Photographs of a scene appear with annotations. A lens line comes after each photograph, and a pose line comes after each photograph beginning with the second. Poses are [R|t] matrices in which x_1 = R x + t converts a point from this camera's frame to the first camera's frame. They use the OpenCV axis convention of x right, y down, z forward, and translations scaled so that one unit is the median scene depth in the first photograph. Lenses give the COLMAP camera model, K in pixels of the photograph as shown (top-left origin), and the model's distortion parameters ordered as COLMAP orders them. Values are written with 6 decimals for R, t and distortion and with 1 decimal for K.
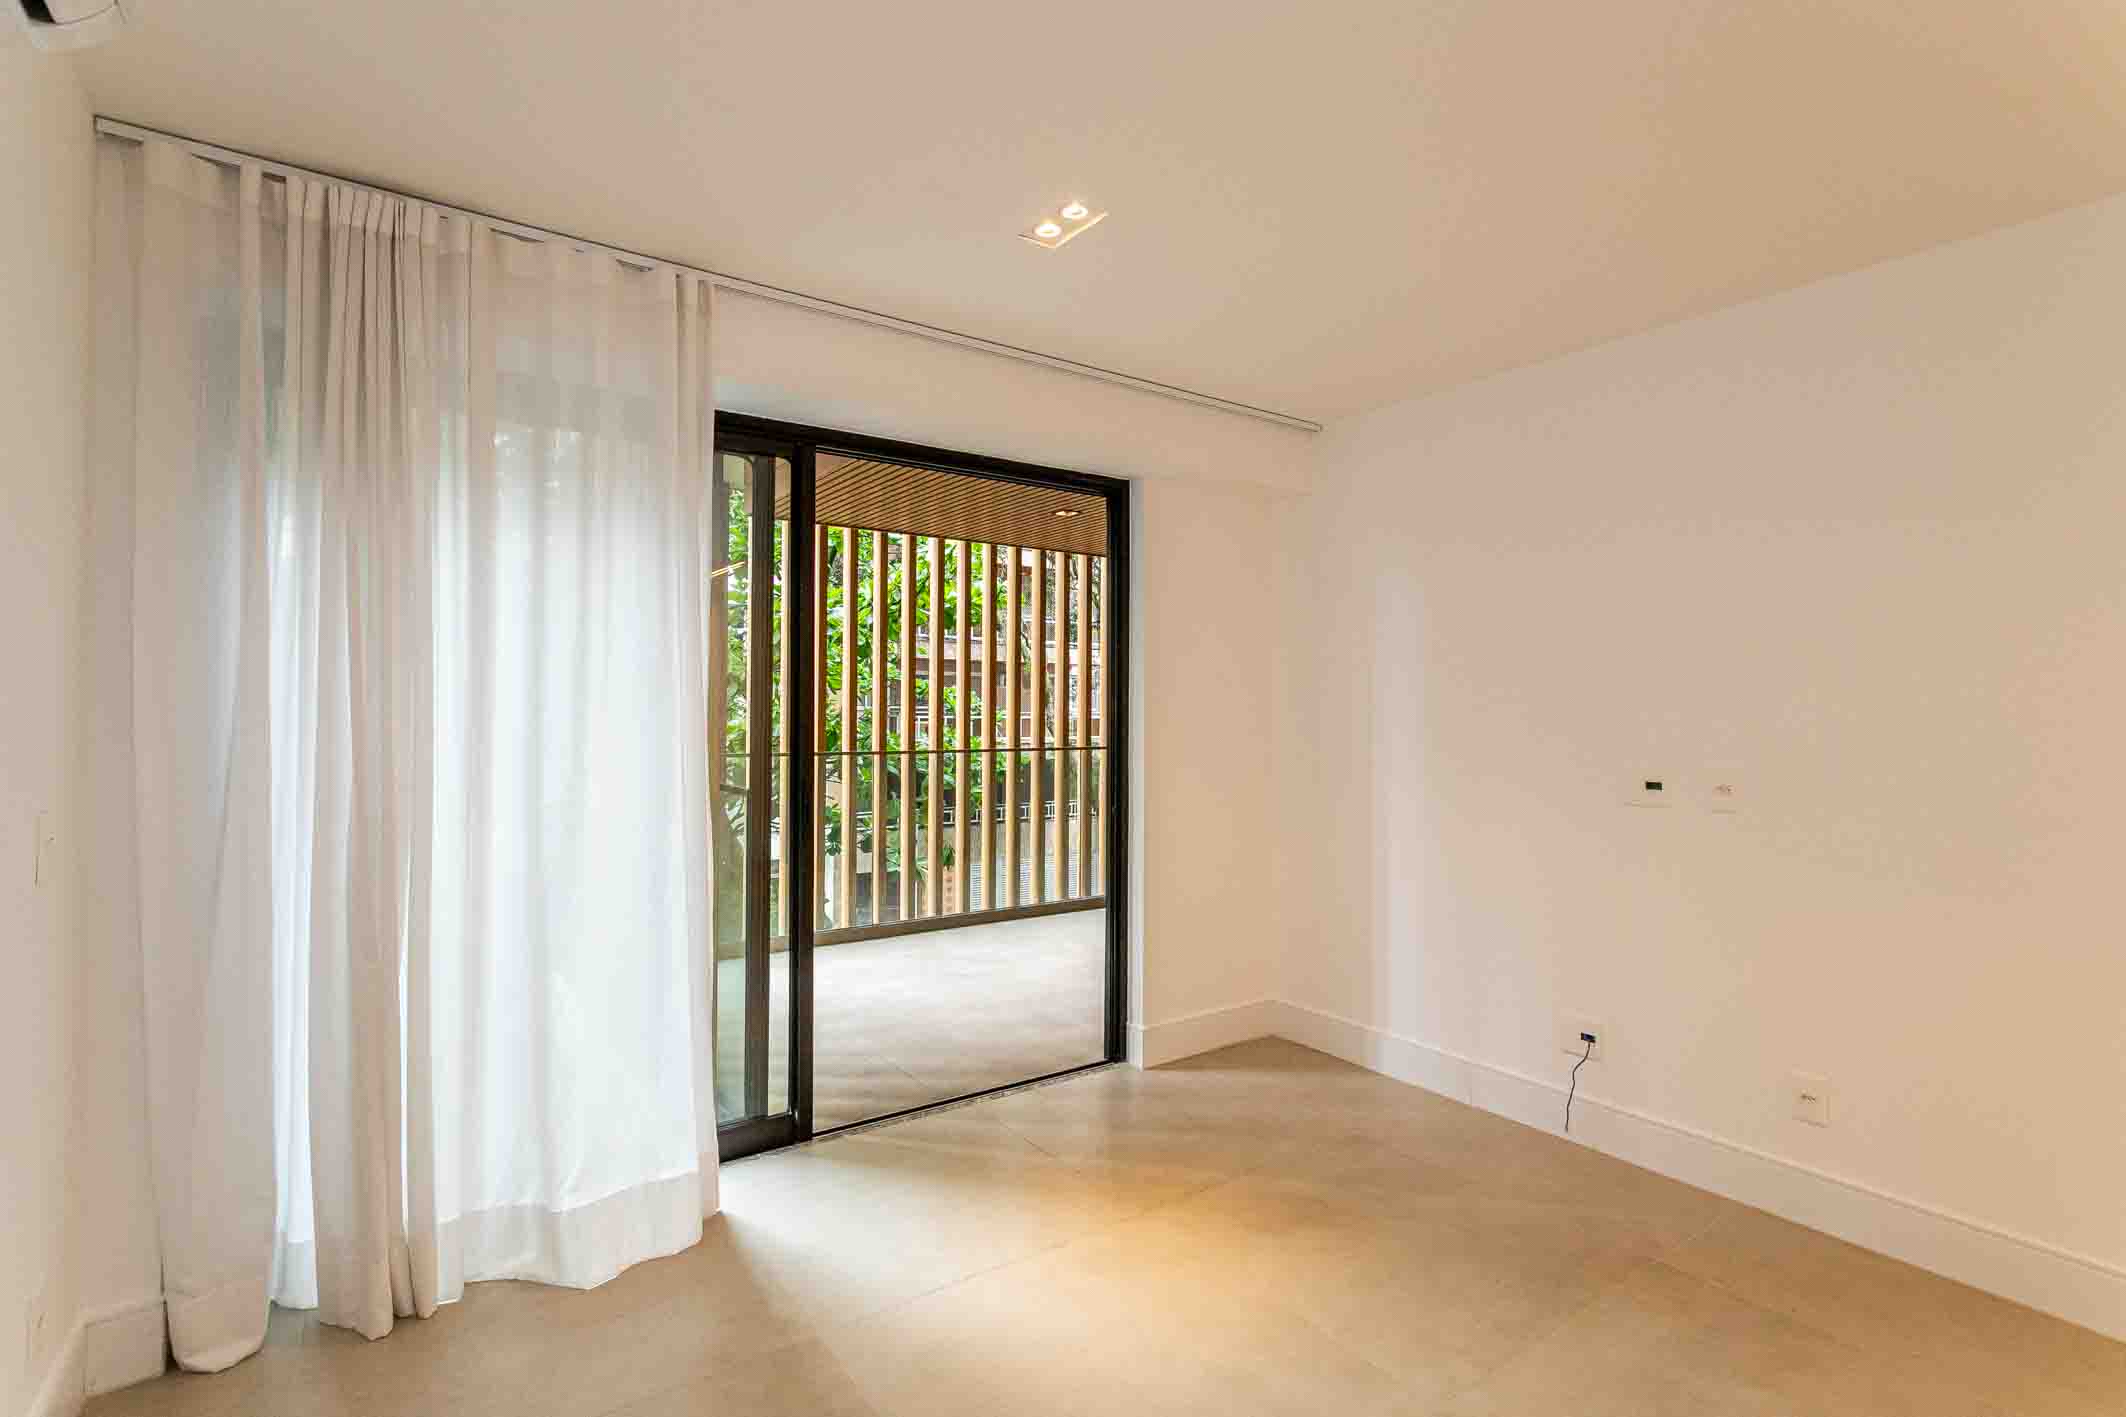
lens RADIAL K [[1024.3, 0, 1060.2], [0, 1024.3, 721.5], [0, 0, 1]] dist [0.002760, 0.000552]
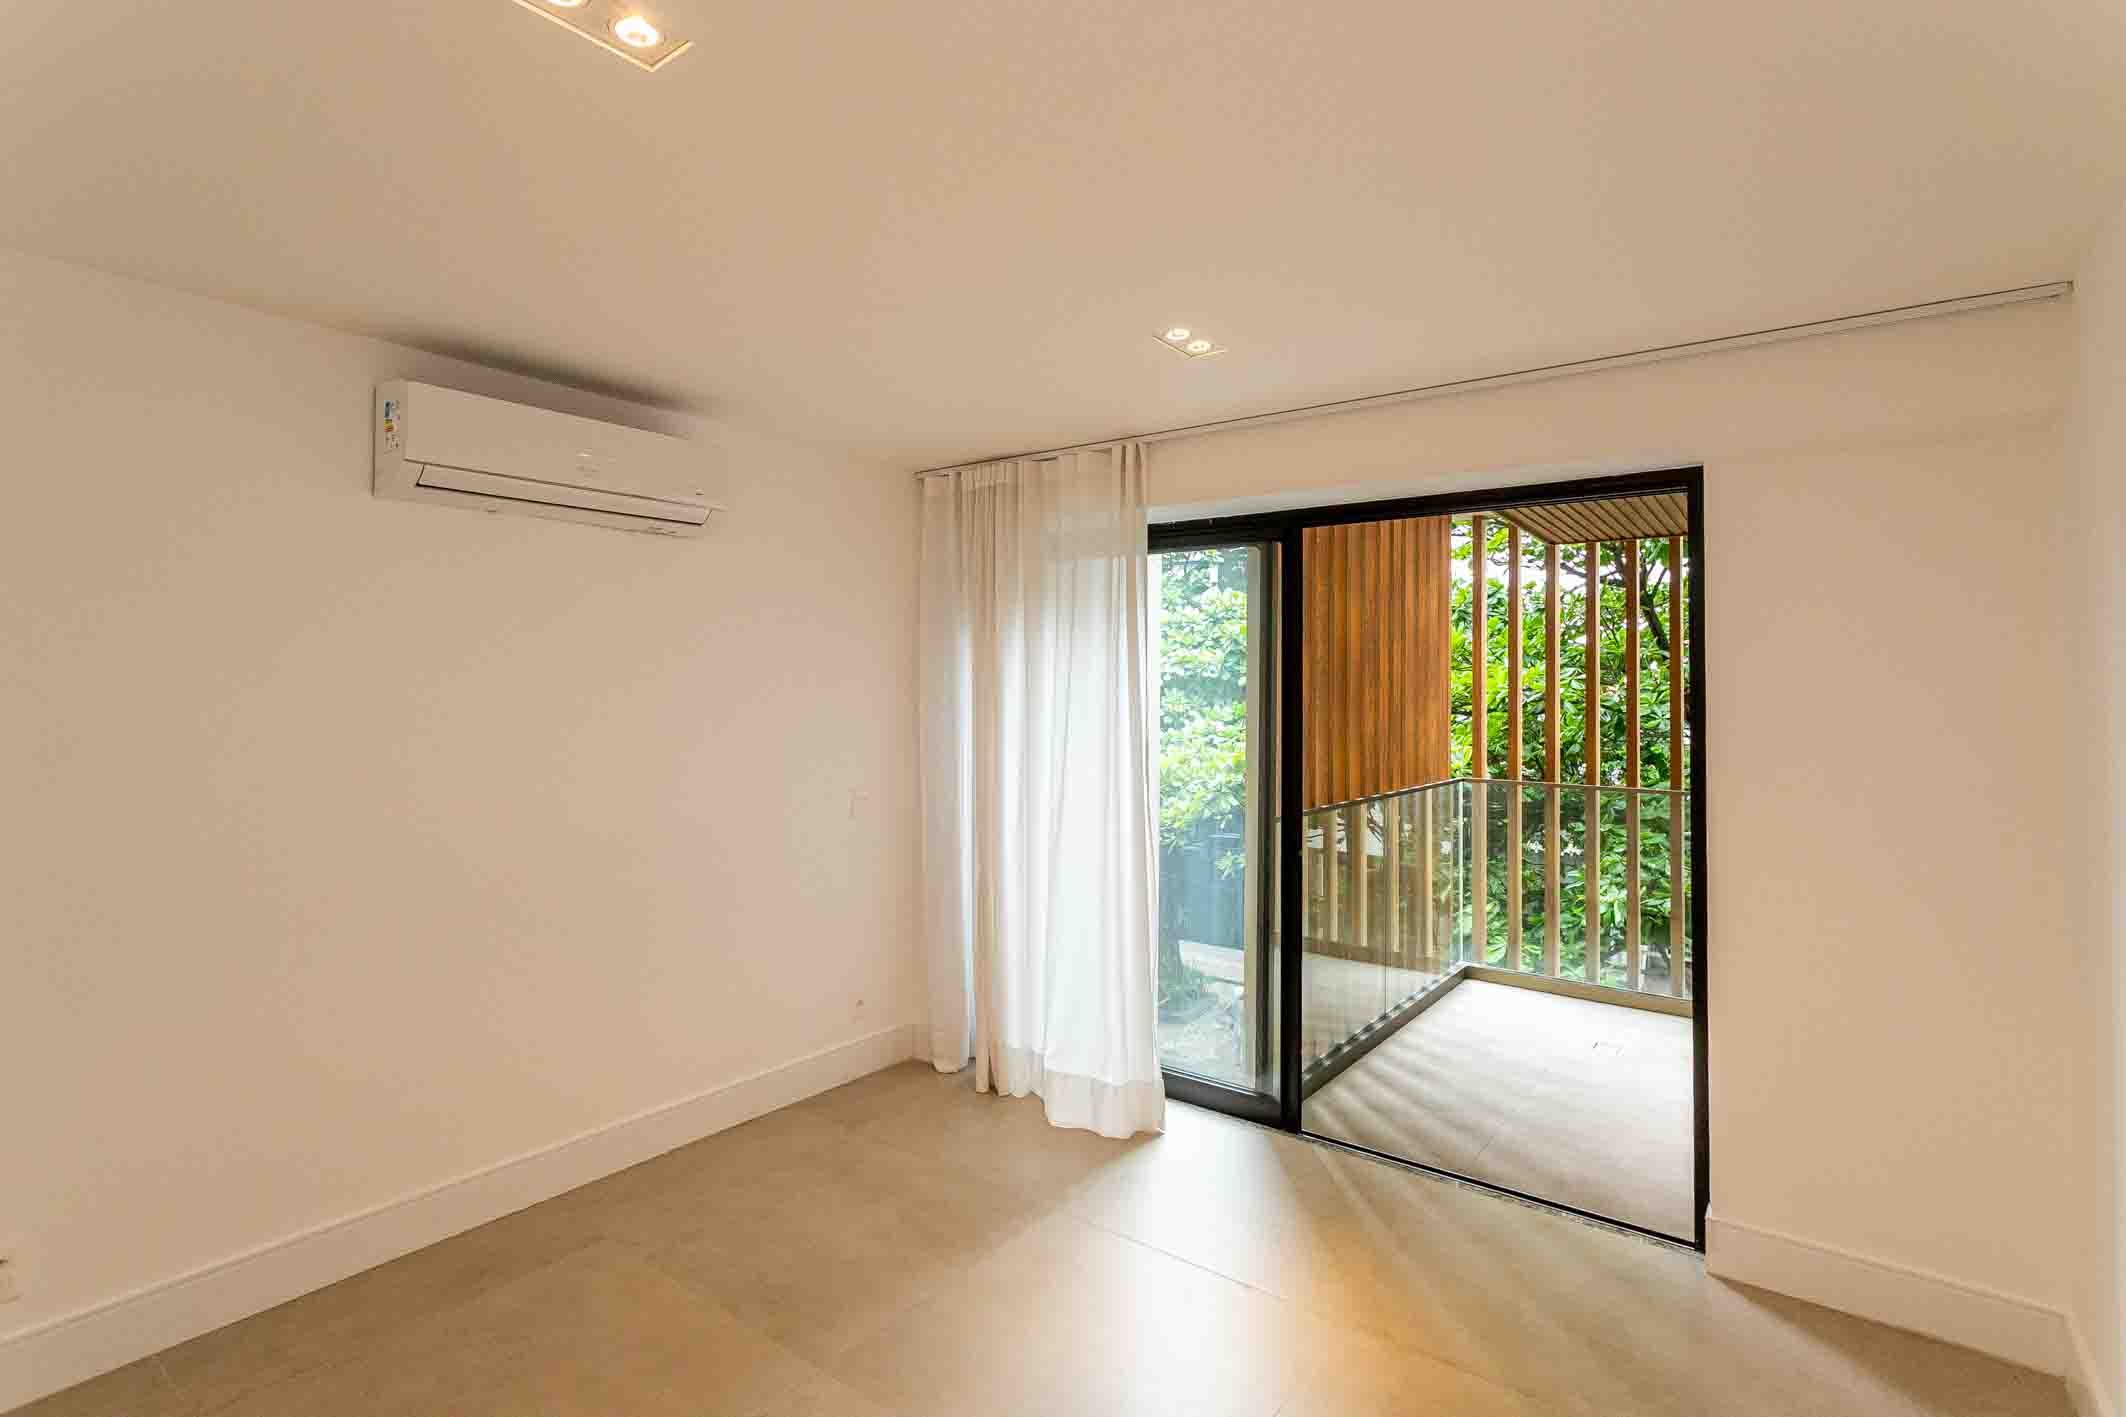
lens RADIAL K [[1012.8, 0, 1025.4], [0, 1012.8, 682.3], [0, 0, 1]] dist [0.003237, 0.000621]
pose [[0.287444, -0.012346, -0.957718, 0.893752], [-0.023408, 0.999528, -0.019910, -0.073097], [0.957511, 0.028142, 0.287019, 0.451769]]
